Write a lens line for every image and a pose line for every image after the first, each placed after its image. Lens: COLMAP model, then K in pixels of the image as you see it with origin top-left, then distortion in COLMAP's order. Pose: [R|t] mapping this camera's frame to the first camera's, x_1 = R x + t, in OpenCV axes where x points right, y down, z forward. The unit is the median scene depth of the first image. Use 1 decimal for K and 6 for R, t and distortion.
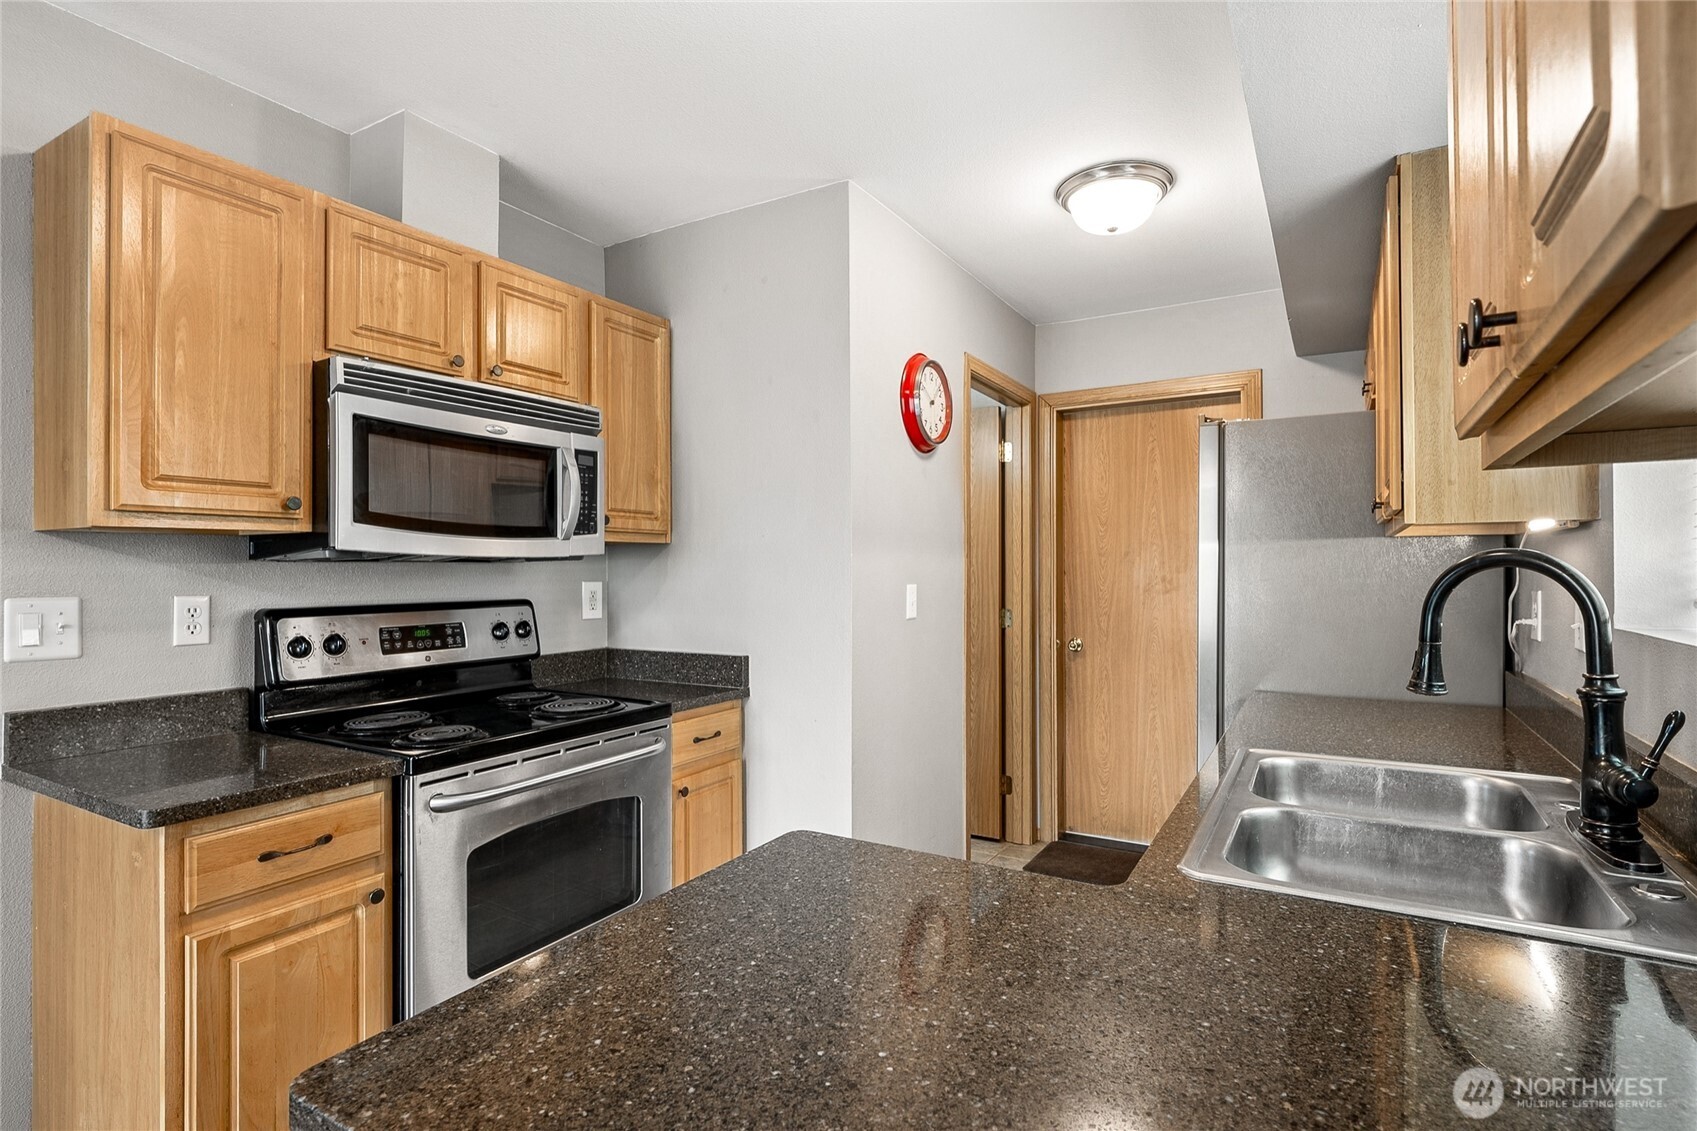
lens RADIAL K [[813.1, 0, 847.6], [0, 813.1, 576.0], [0, 0, 1]] dist [0.000441, -0.000316]
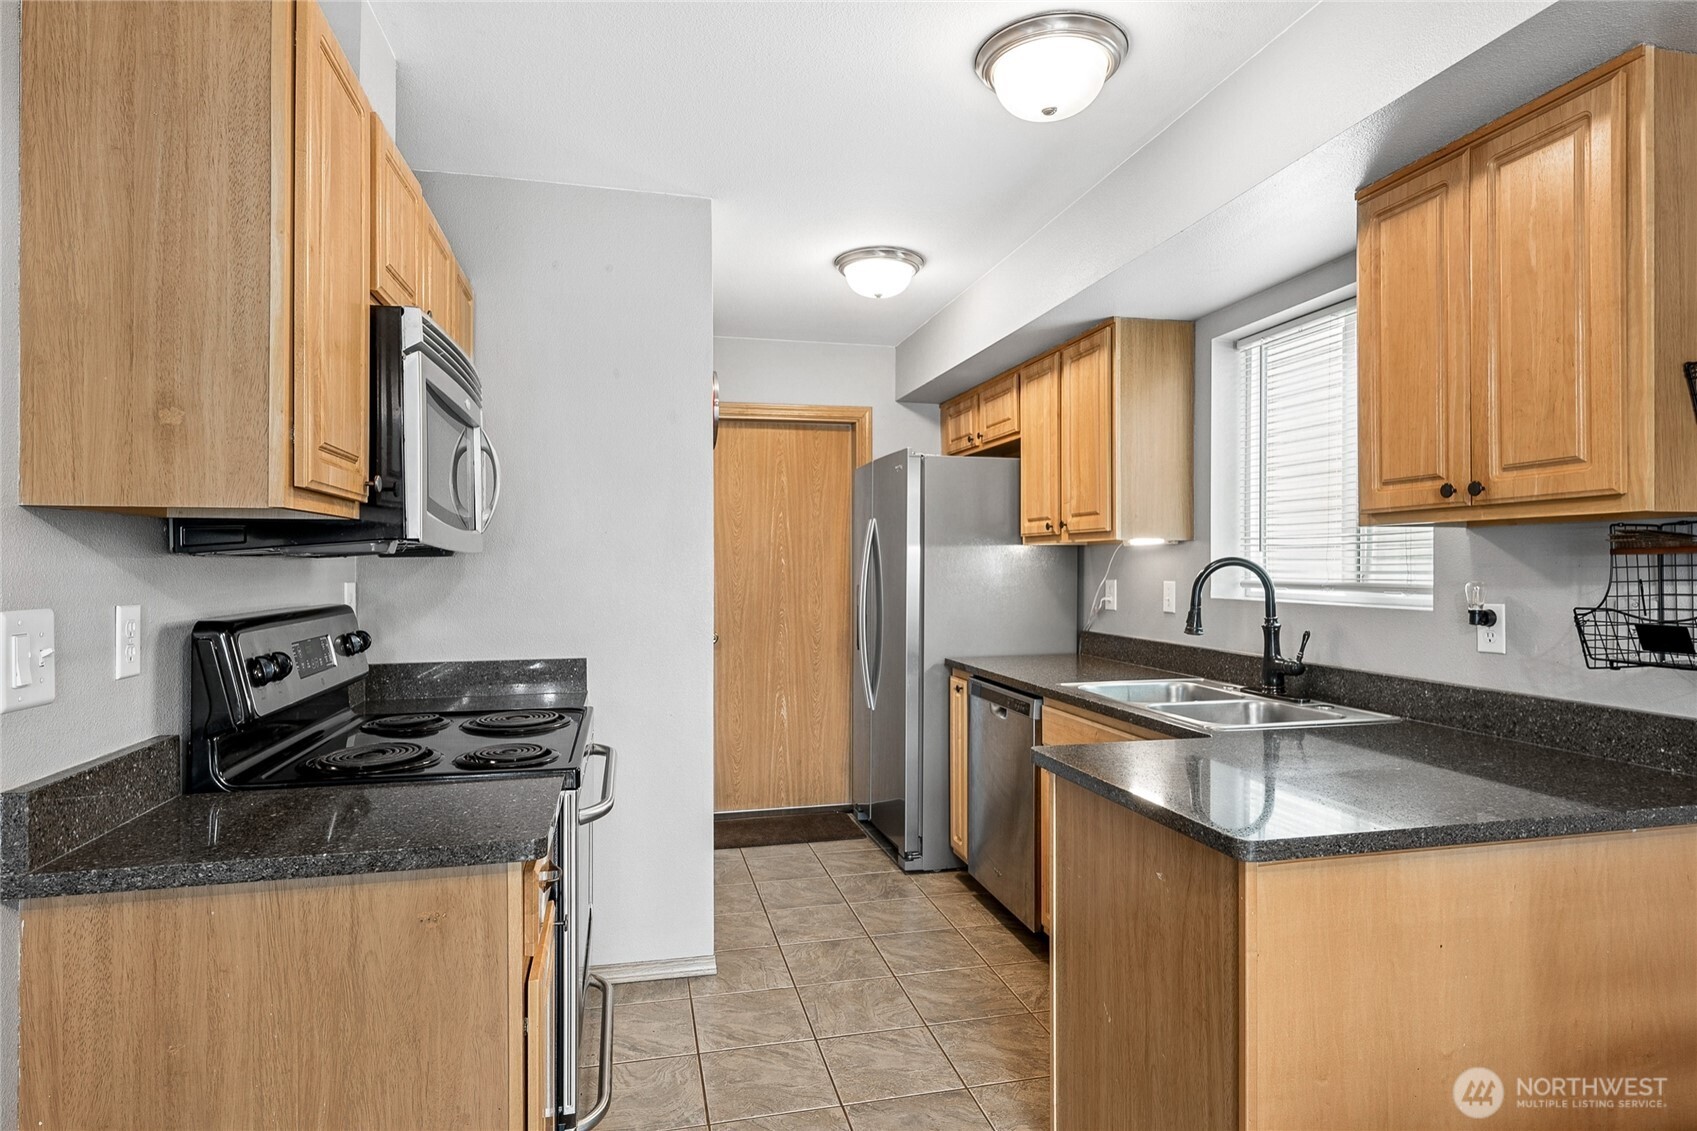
lens RADIAL K [[905.9, 0, 824.3], [0, 905.9, 567.1], [0, 0, 1]] dist [-0.002008, 0.000057]
pose [[0.733482, 0.002033, 0.679706, -0.859113], [0.004110, 0.999964, -0.007426, 0.002623], [-0.679696, 0.008241, 0.733447, 0.042115]]
